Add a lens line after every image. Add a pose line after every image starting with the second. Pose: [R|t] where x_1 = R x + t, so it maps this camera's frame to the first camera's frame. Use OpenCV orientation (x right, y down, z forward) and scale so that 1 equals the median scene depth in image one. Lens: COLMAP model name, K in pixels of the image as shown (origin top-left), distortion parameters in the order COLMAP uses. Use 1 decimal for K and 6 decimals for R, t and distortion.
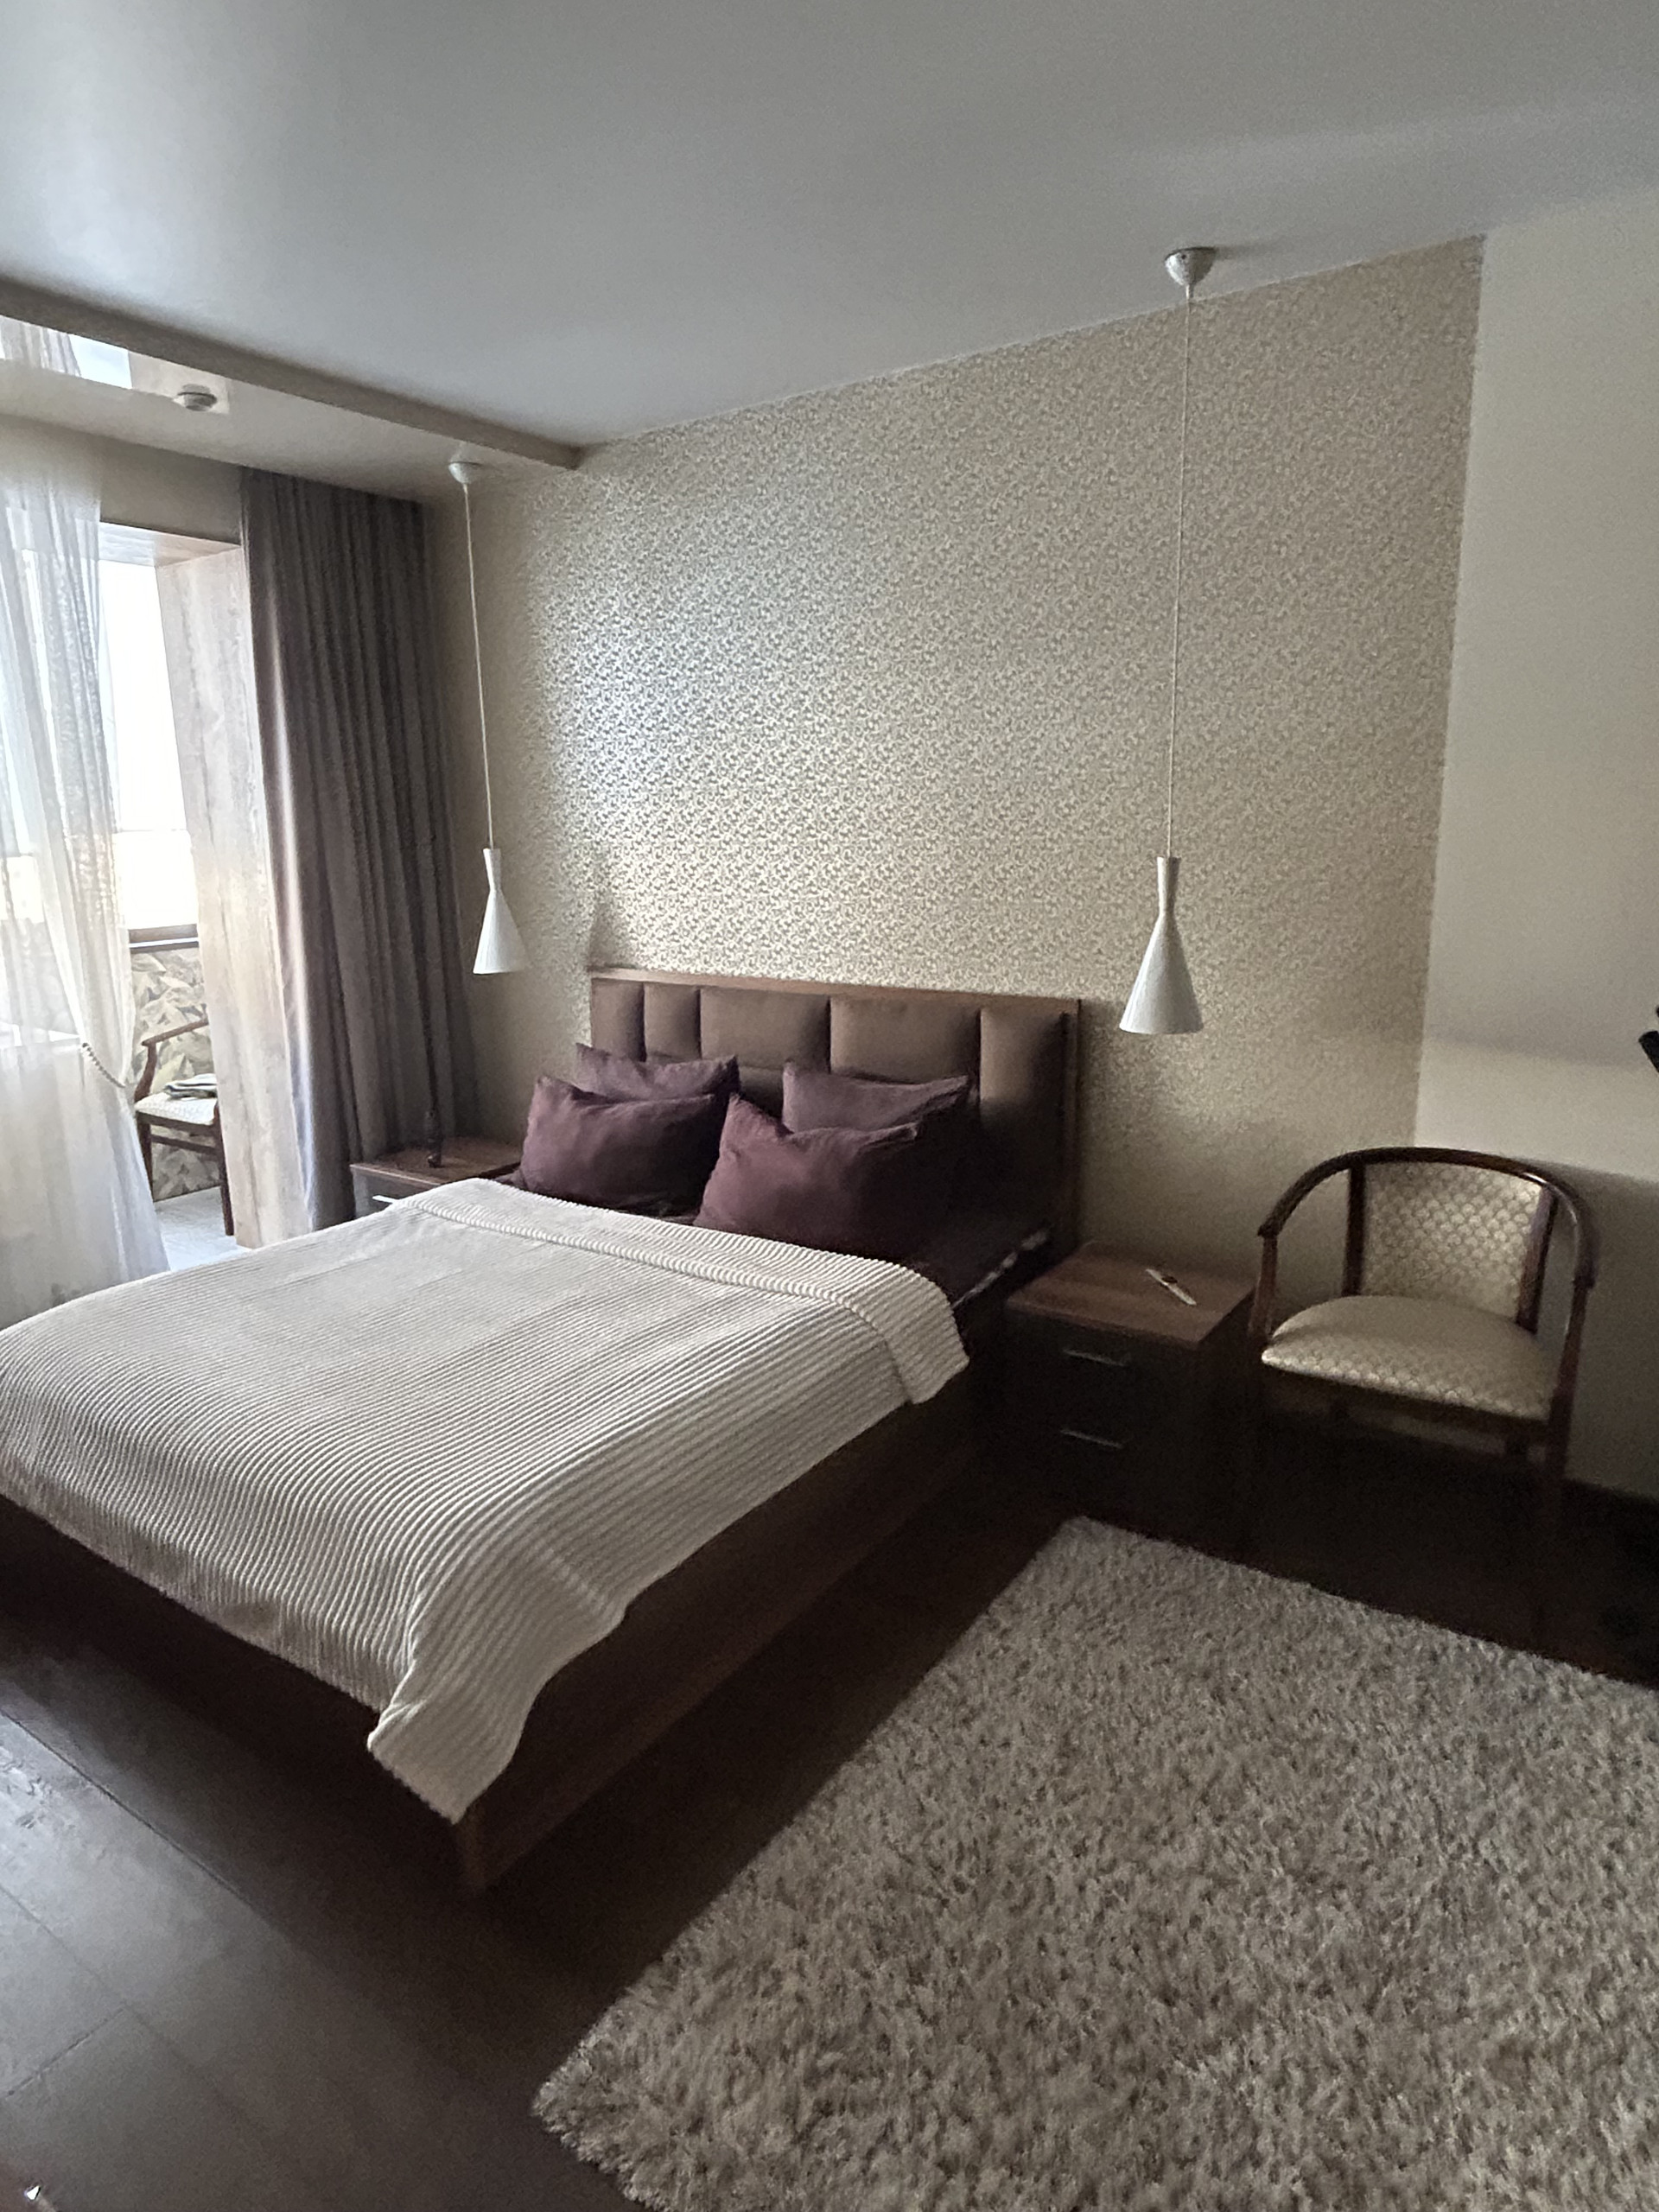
lens RADIAL K [[1296.9, 0, 830.3], [0, 1296.9, 1107.9], [0, 0, 1]] dist [0.000095, 0.000015]
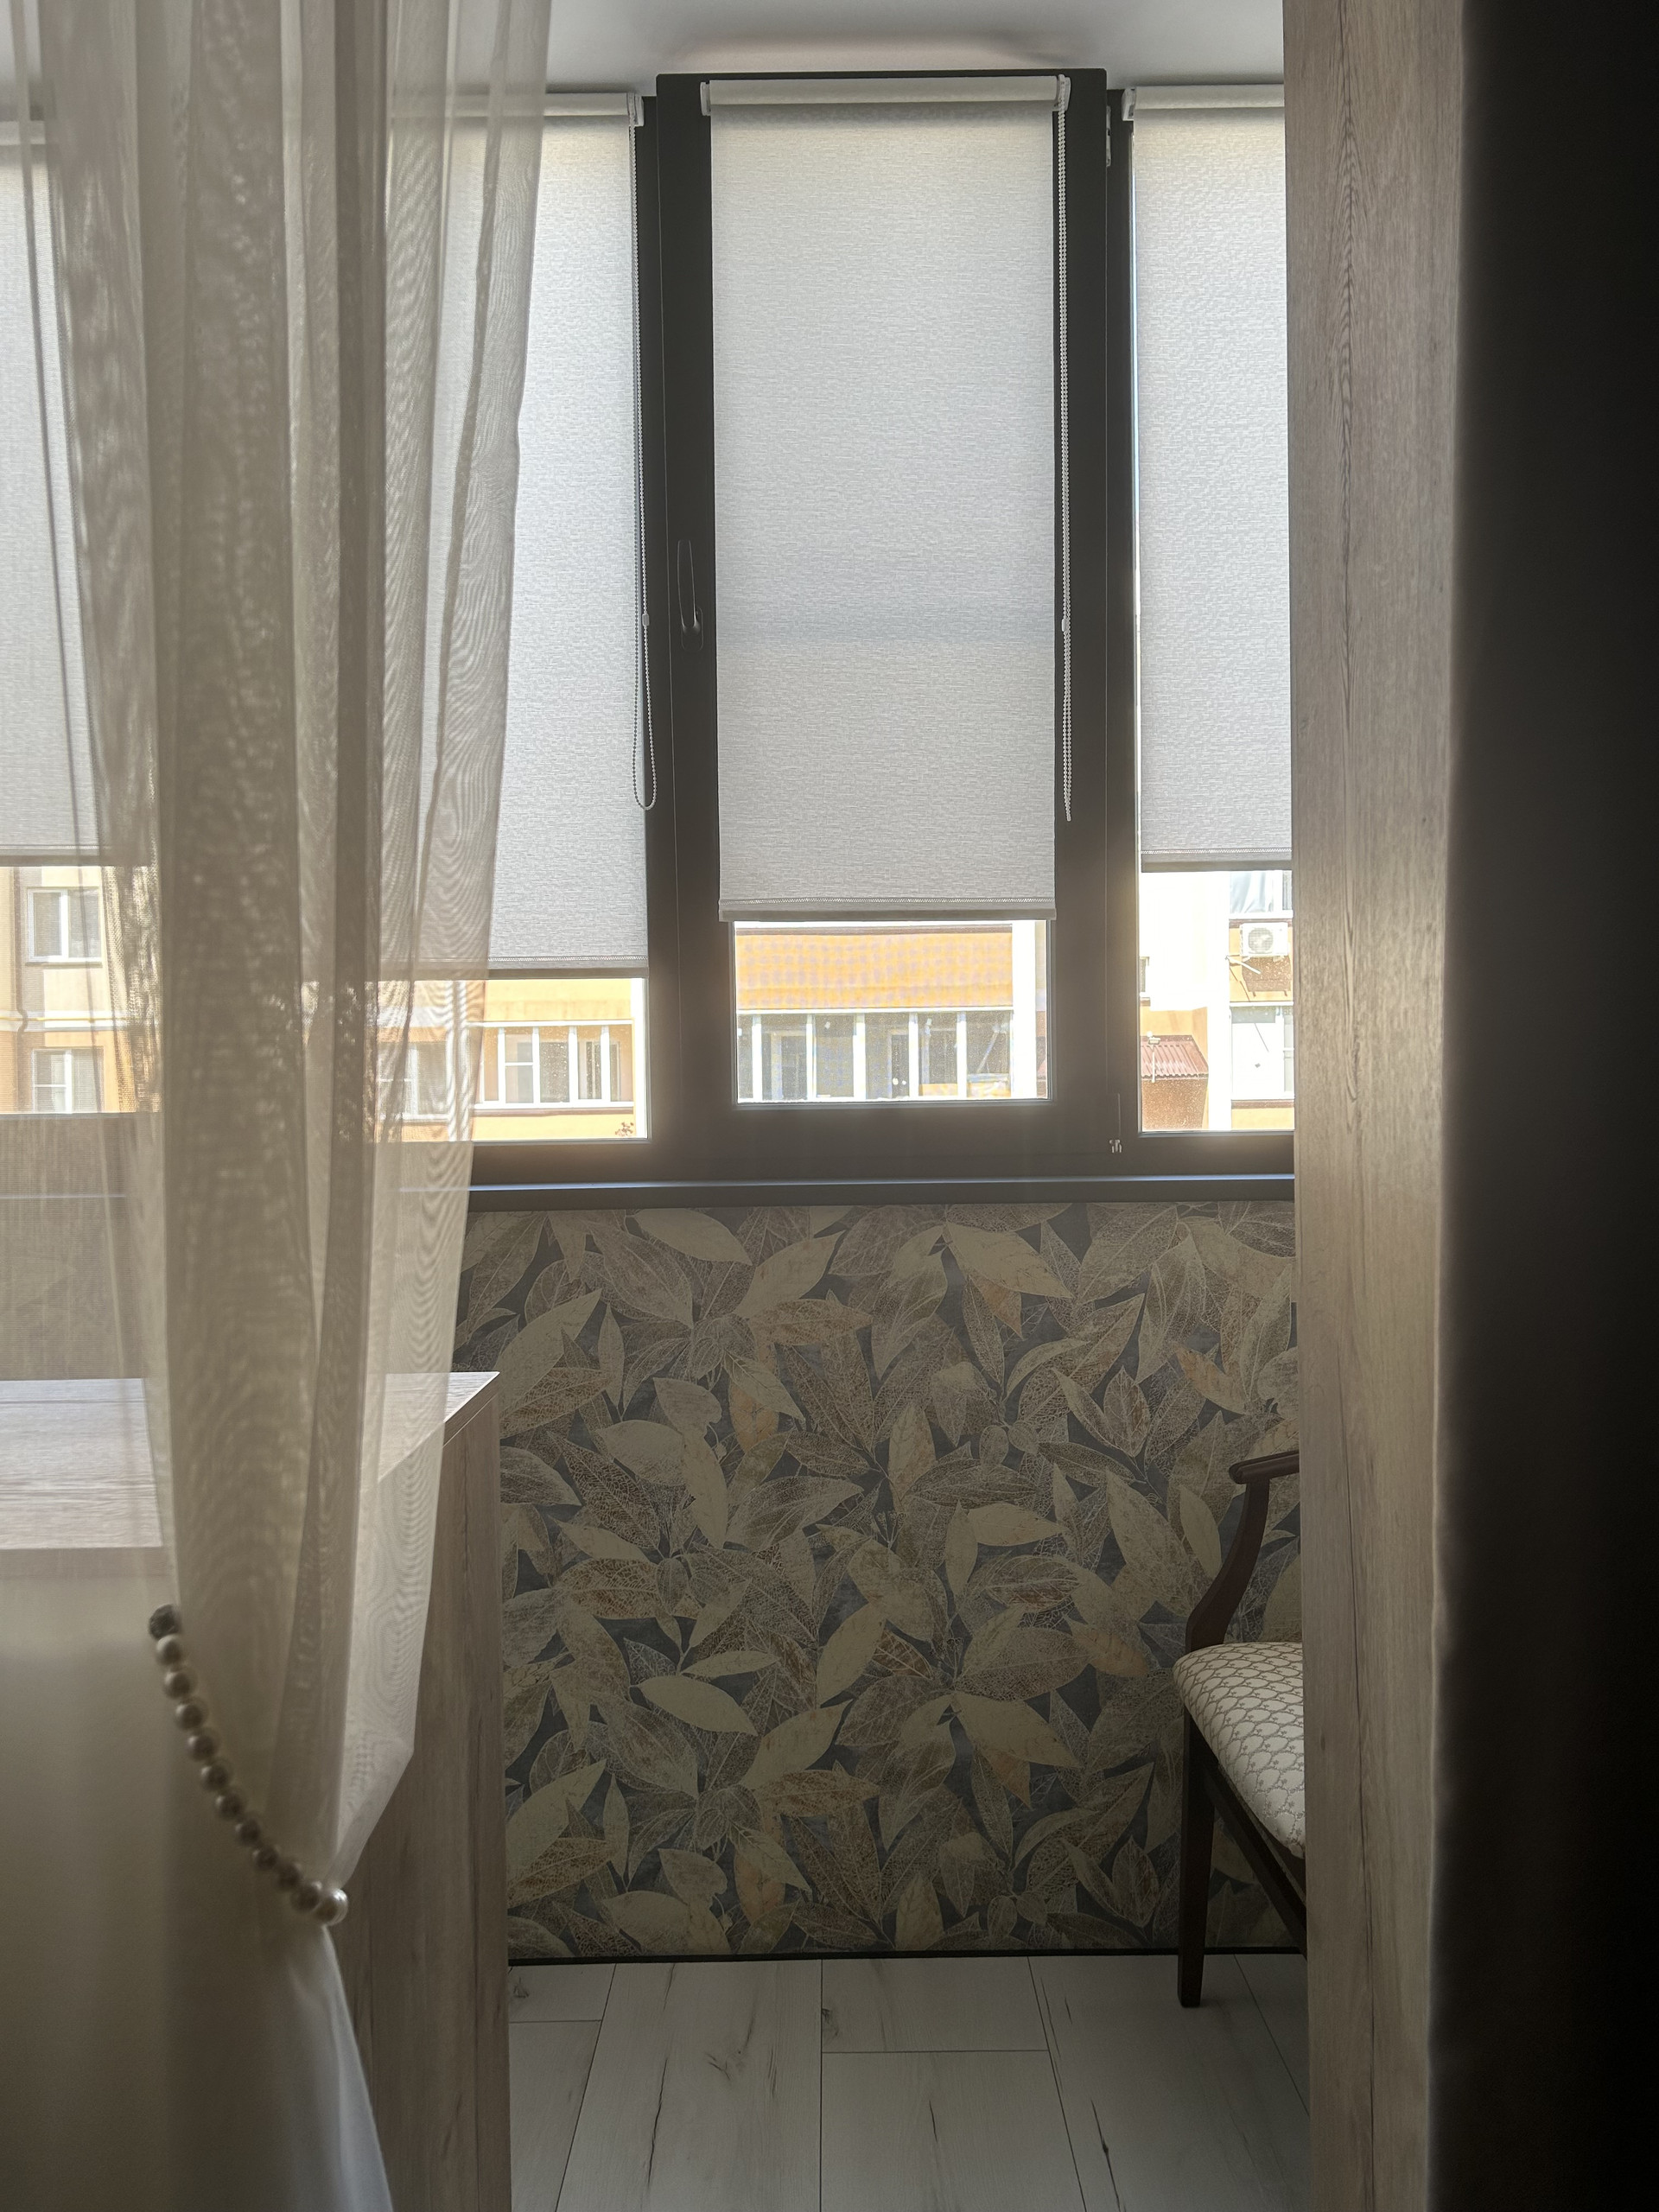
lens RADIAL K [[1656.0, 0, 828.6], [0, 1656.0, 1107.7], [0, 0, 1]] dist [0.008030, -0.002474]
pose [[0.571429, 0.027187, -0.820201, -0.133006], [-0.181208, 0.978962, -0.093797, -0.175197], [0.800395, 0.202225, 0.564334, 0.786824]]
